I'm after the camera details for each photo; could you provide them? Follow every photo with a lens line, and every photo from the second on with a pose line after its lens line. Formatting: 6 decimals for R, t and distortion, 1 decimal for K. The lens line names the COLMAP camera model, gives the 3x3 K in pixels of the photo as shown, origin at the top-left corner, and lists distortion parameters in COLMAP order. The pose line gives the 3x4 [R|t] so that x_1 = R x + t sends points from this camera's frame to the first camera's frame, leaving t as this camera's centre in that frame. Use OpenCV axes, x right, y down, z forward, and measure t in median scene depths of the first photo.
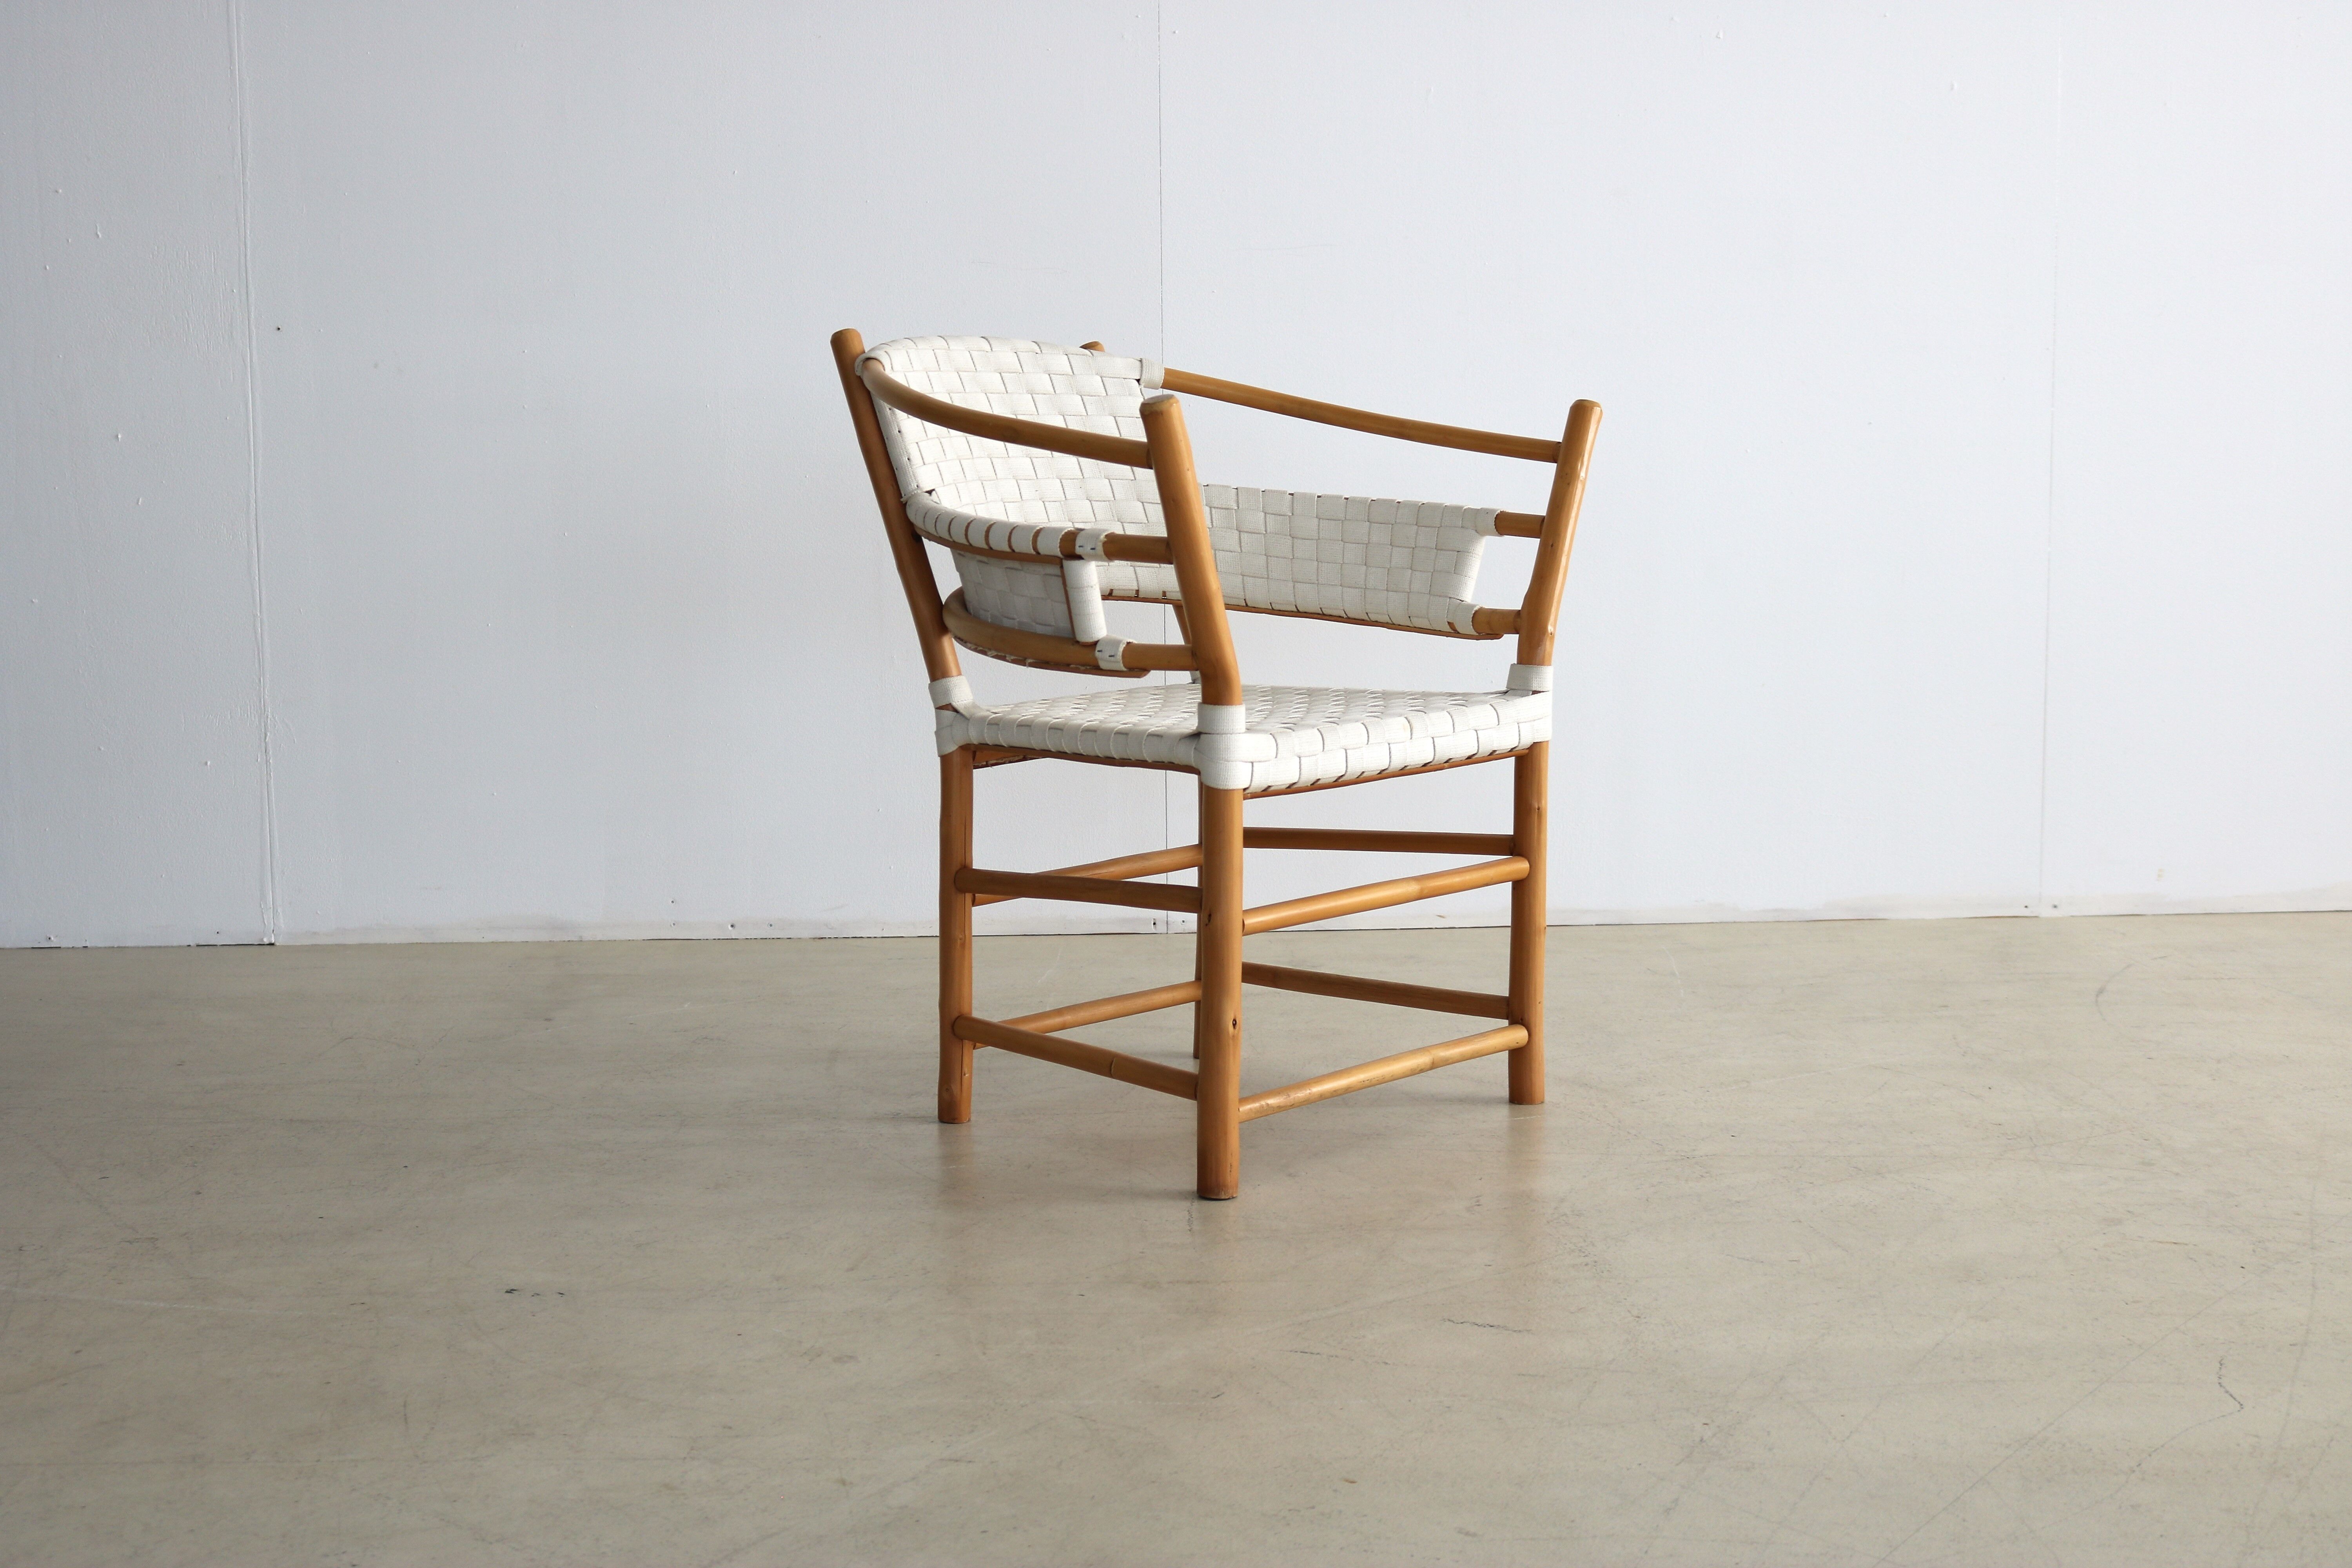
lens RADIAL K [[2911.6, 0, 1180.3], [0, 2911.6, 771.0], [0, 0, 1]] dist [-0.054678, 0.000000]
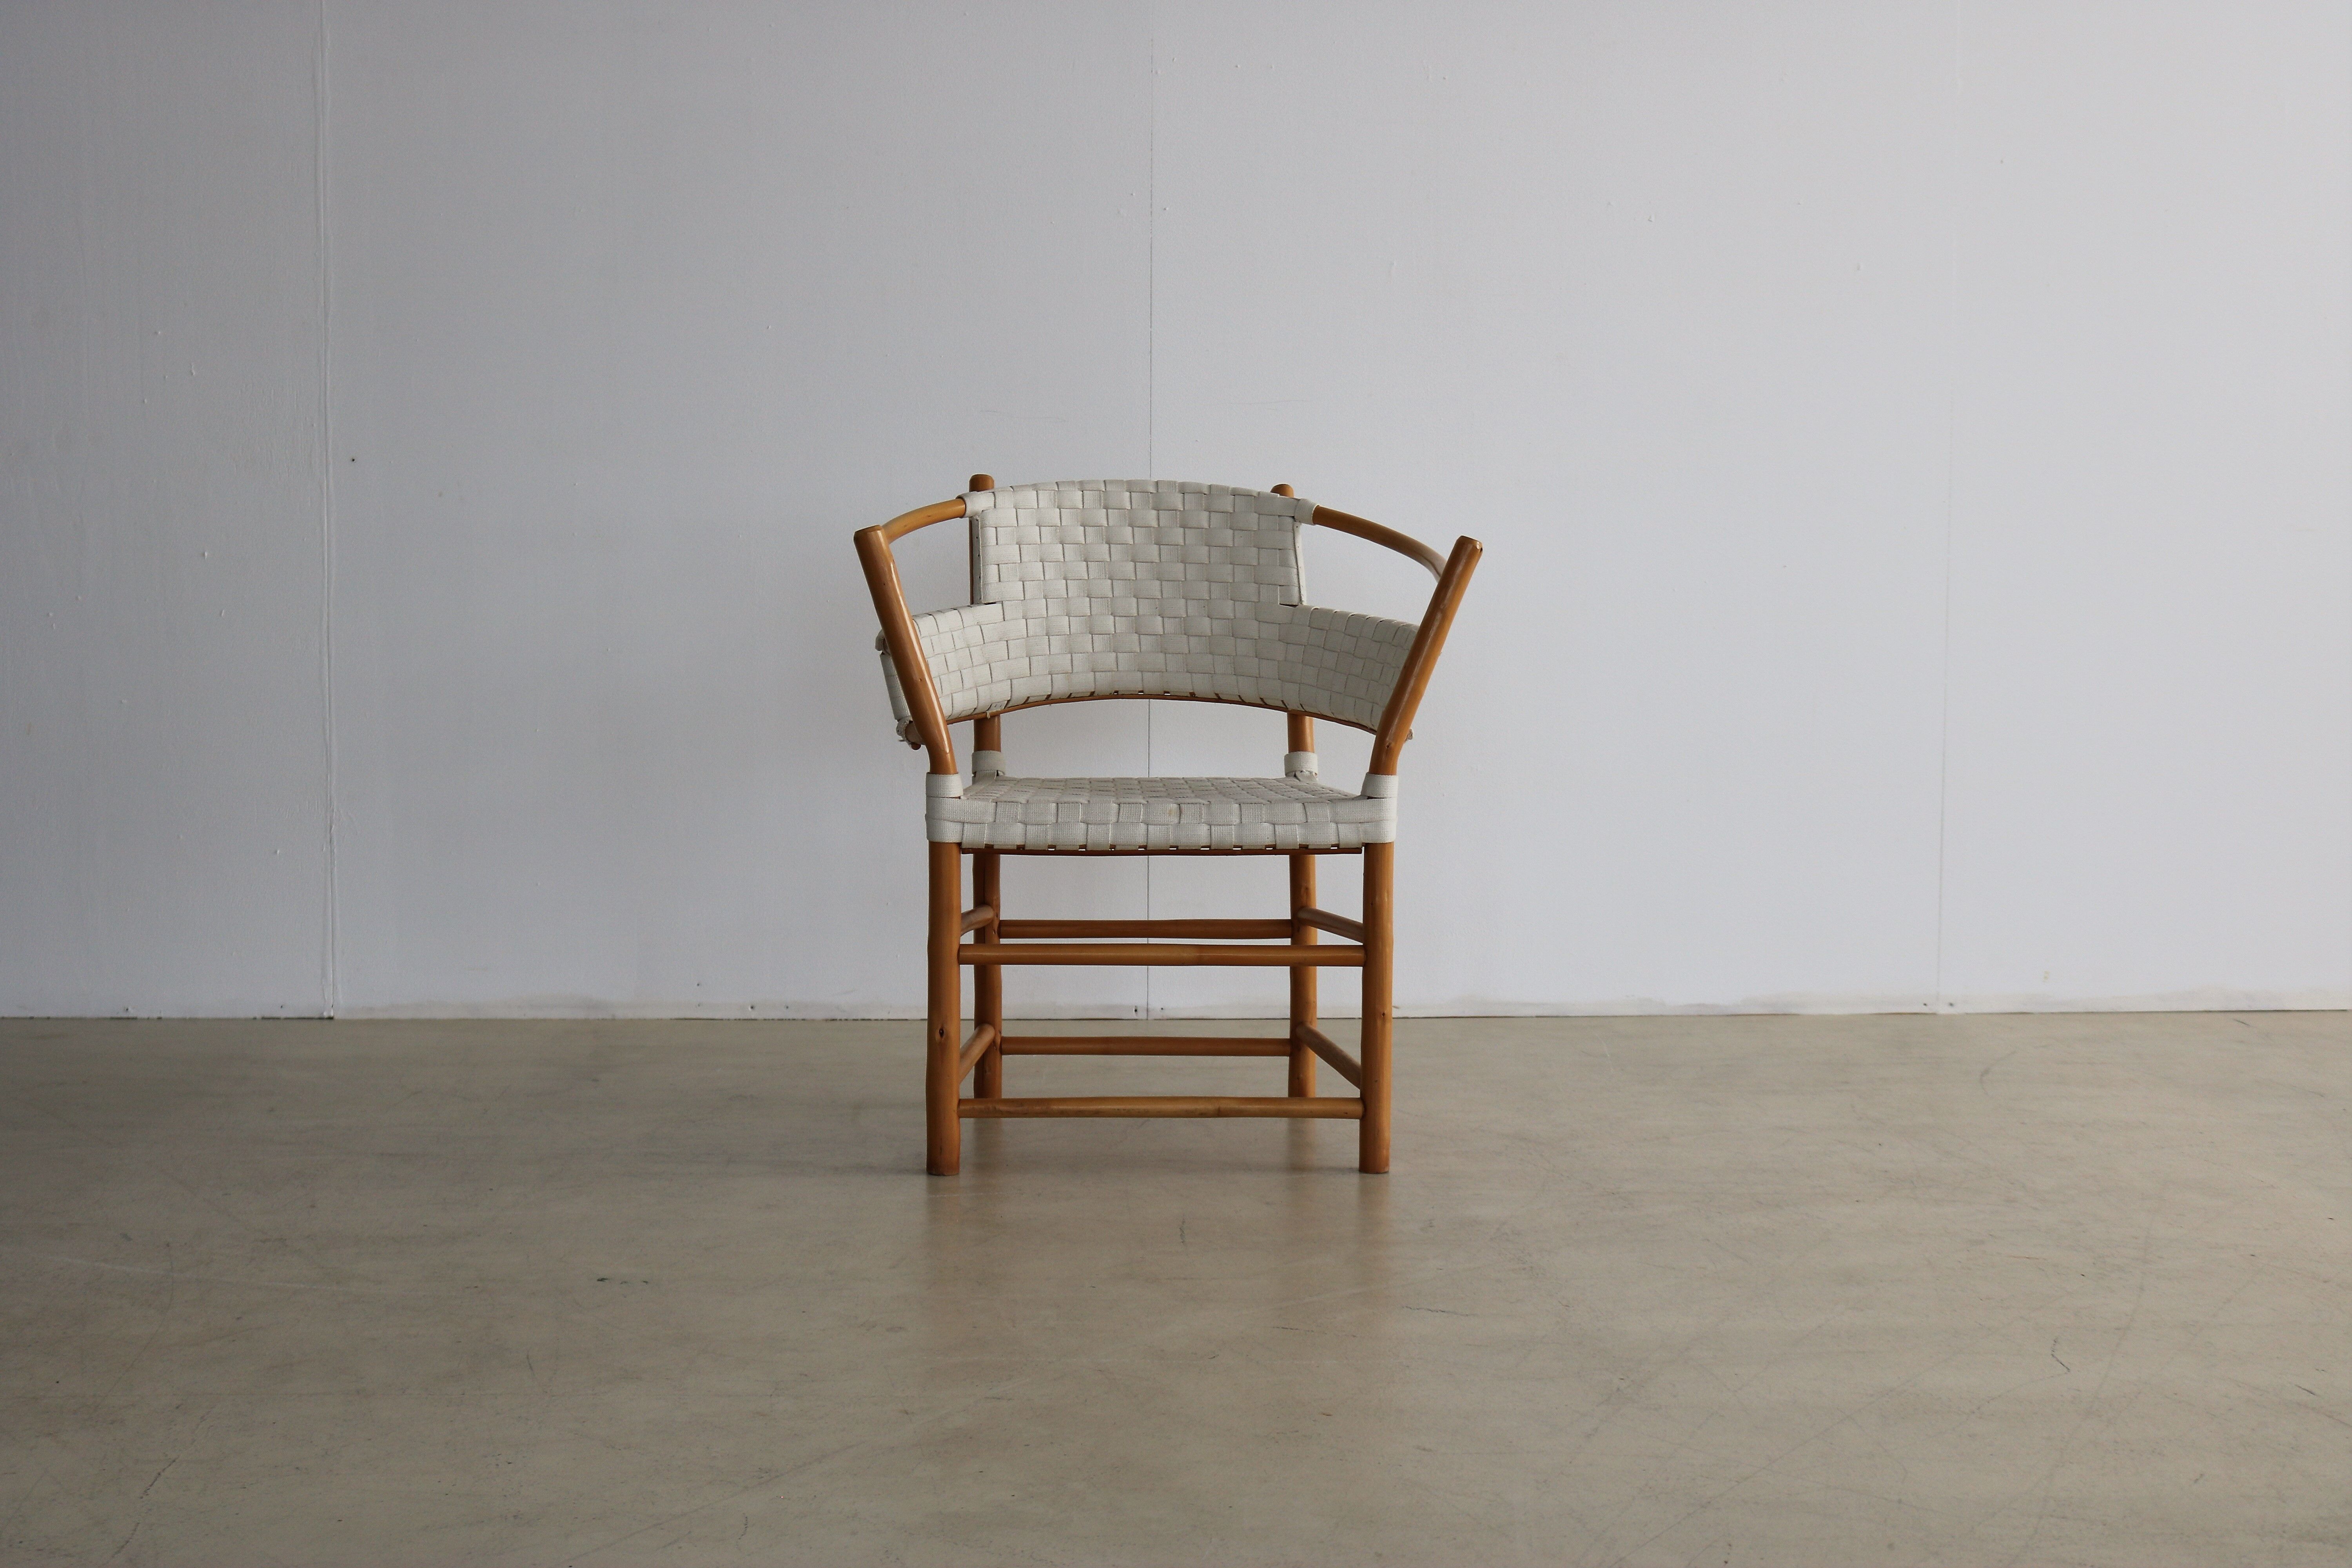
lens RADIAL K [[2911.6, 0, 1178.7], [0, 2911.6, 792.7], [0, 0, 1]] dist [-0.054678, 0.000000]
pose [[0.999754, 0.013163, 0.017875, -0.018498], [-0.012339, 0.998889, -0.045481, 0.027760], [-0.018454, 0.045249, 0.998805, -0.142993]]
